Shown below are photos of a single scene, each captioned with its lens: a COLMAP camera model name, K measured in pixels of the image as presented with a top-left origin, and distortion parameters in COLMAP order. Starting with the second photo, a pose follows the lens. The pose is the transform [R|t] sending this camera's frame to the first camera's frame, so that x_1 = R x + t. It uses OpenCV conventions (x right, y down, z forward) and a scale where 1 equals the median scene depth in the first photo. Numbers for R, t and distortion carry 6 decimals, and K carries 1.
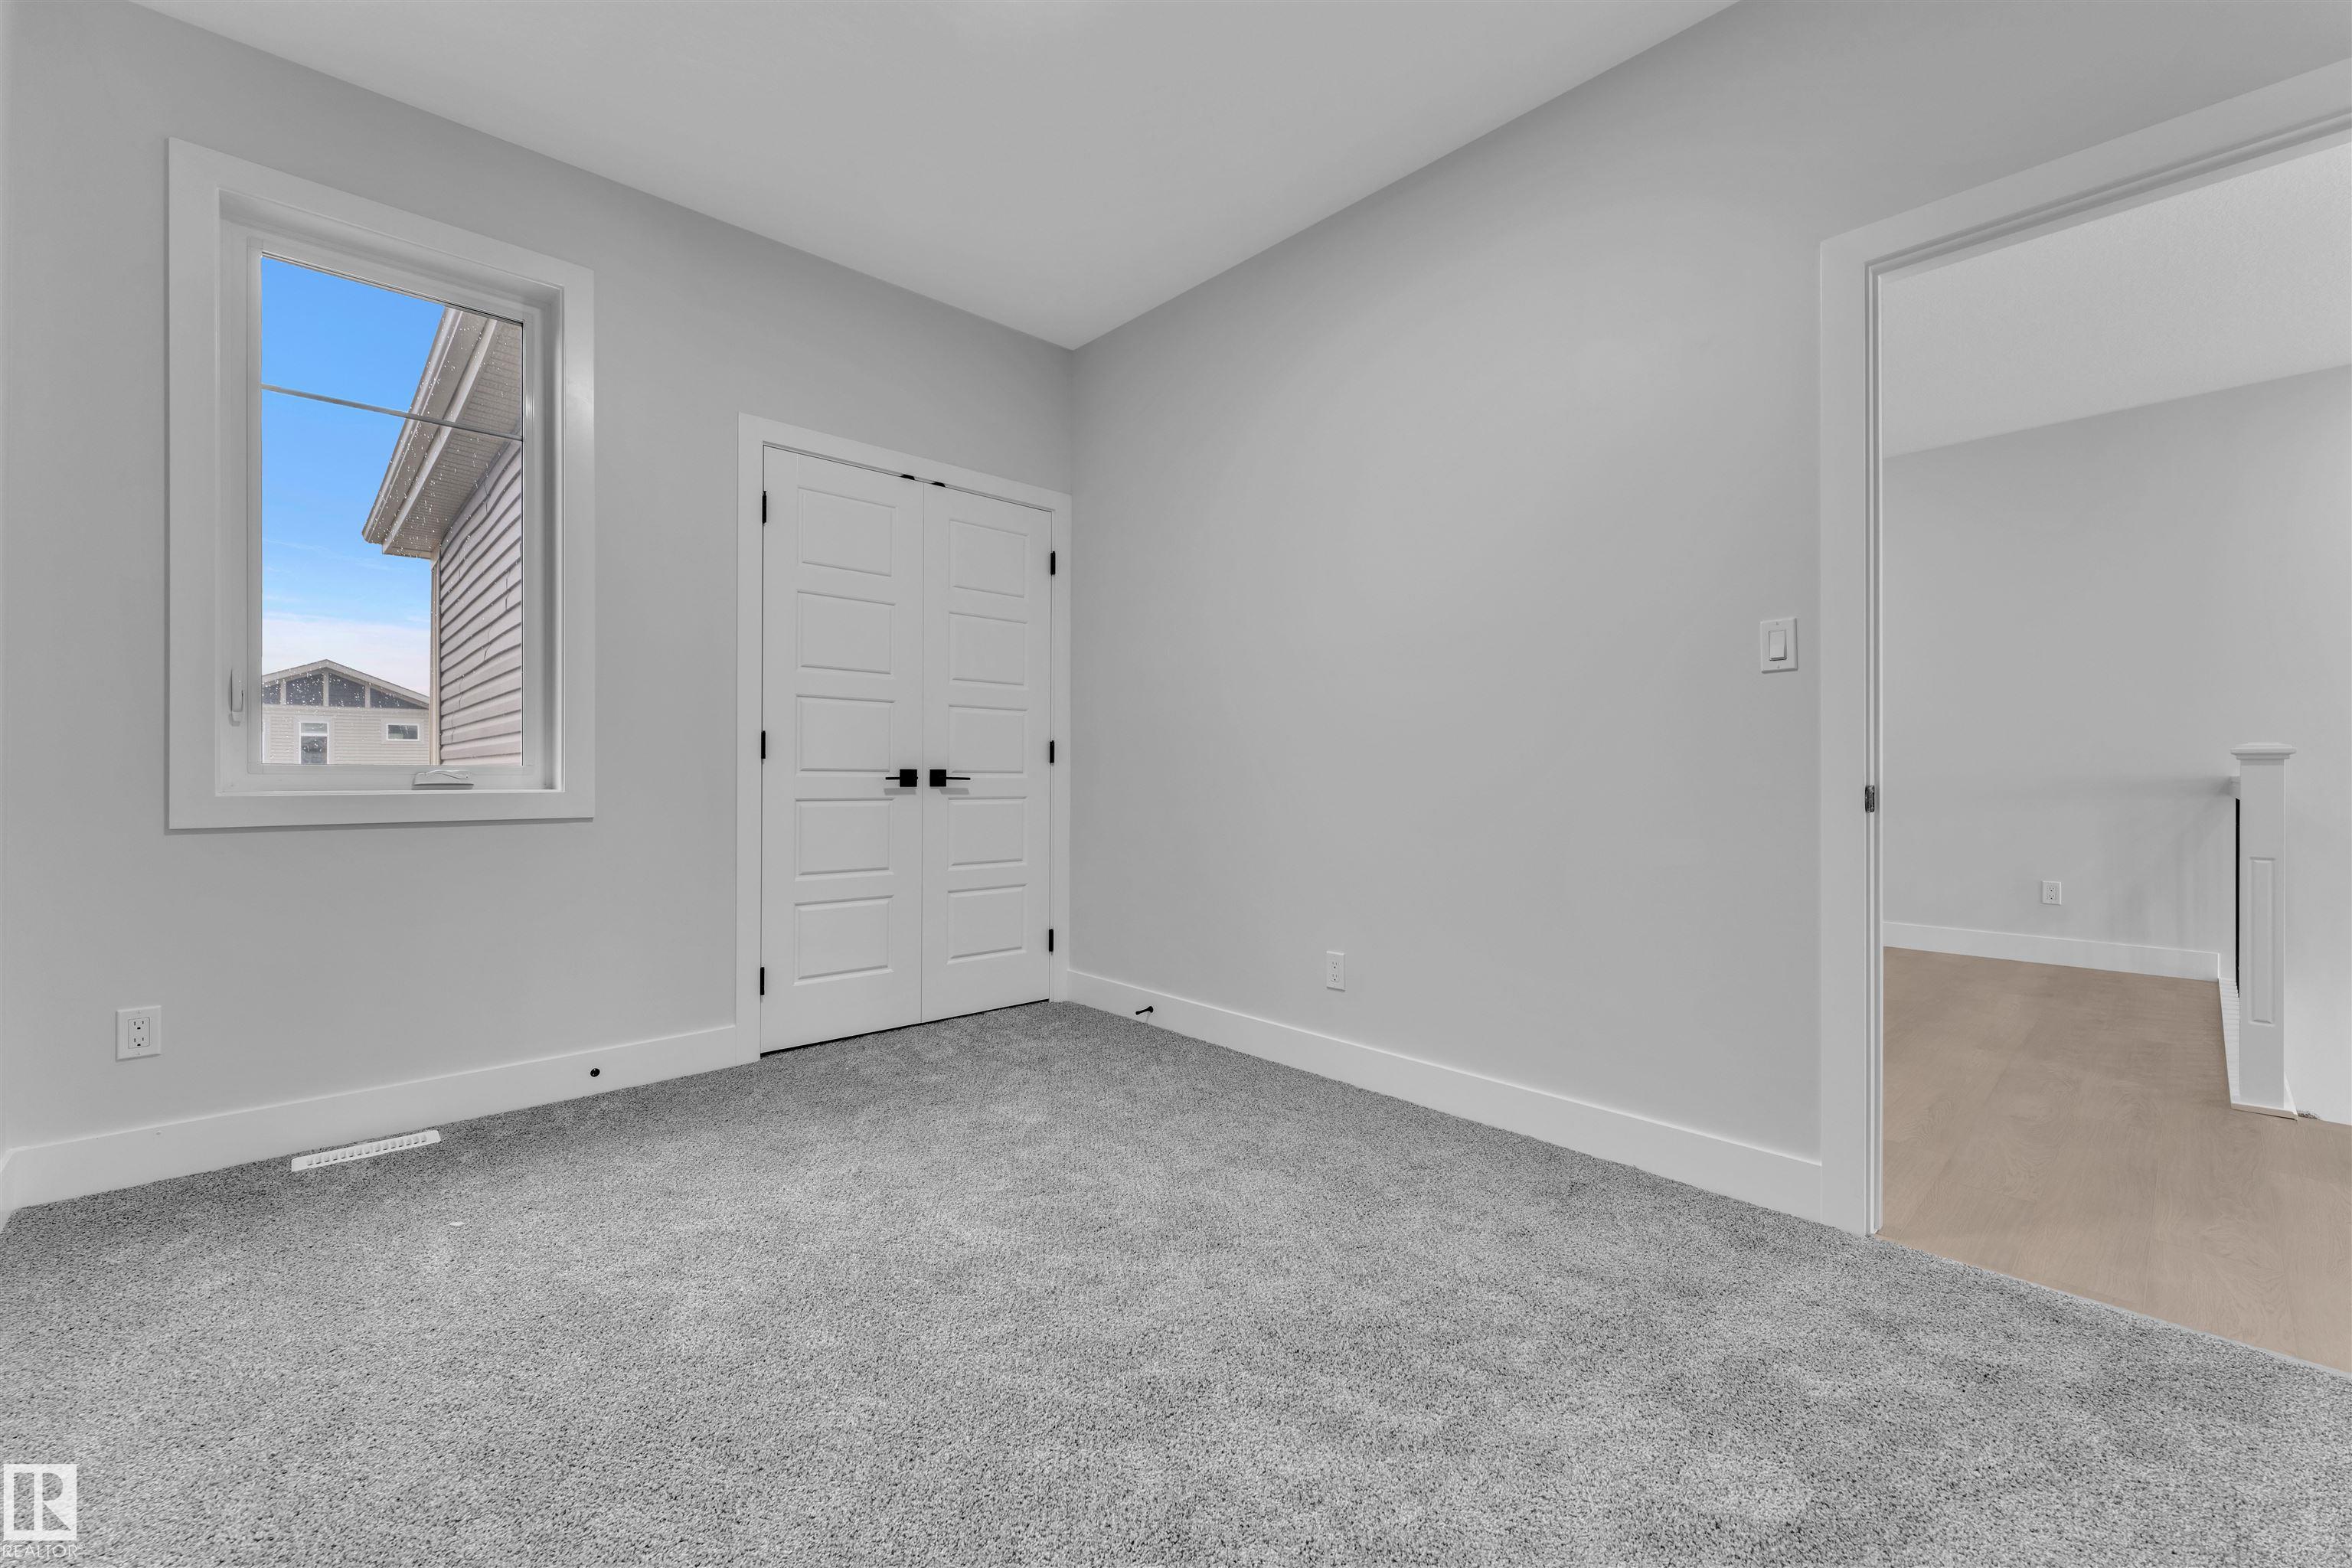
lens RADIAL K [[950.4, 0, 1165.0], [0, 950.4, 788.5], [0, 0, 1]] dist [0.000303, -0.000440]
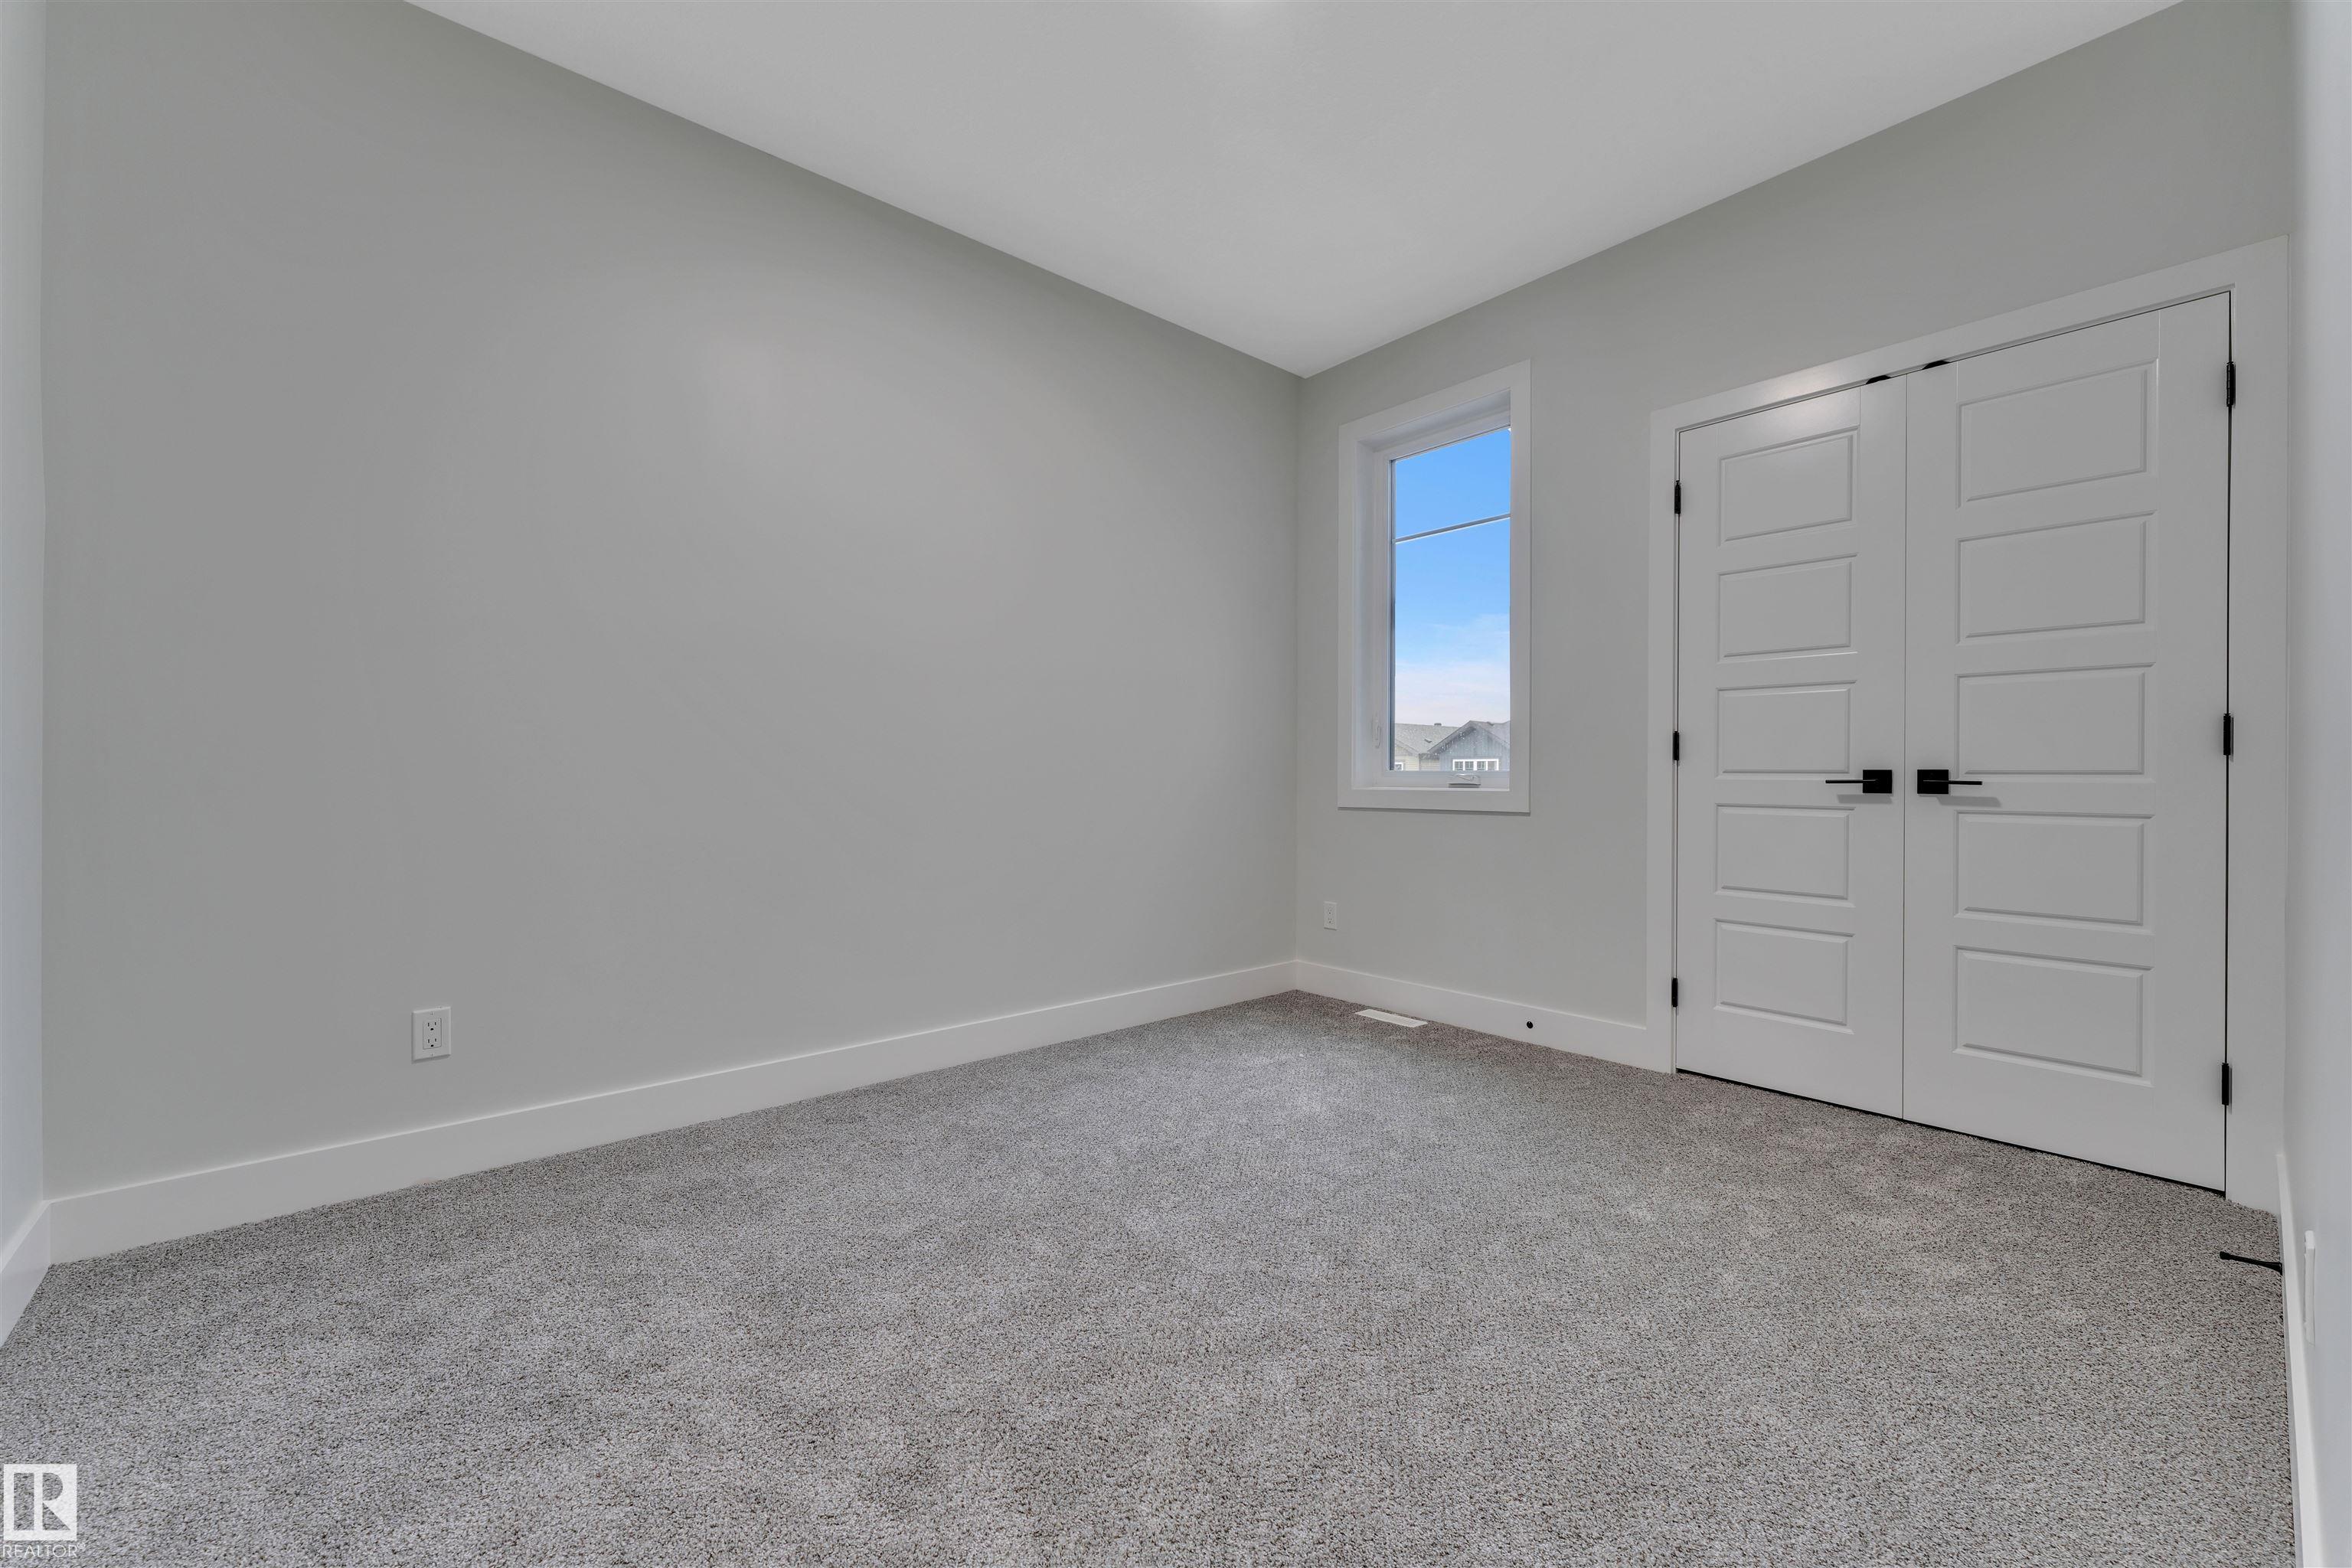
lens RADIAL K [[950.4, 0, 1165.0], [0, 950.4, 788.5], [0, 0, 1]] dist [0.000303, -0.000440]
pose [[-0.040097, 0.011581, -0.999129, 0.537401], [-0.014392, 0.999822, 0.012166, -0.007160], [0.999092, 0.014868, -0.039923, 0.506547]]
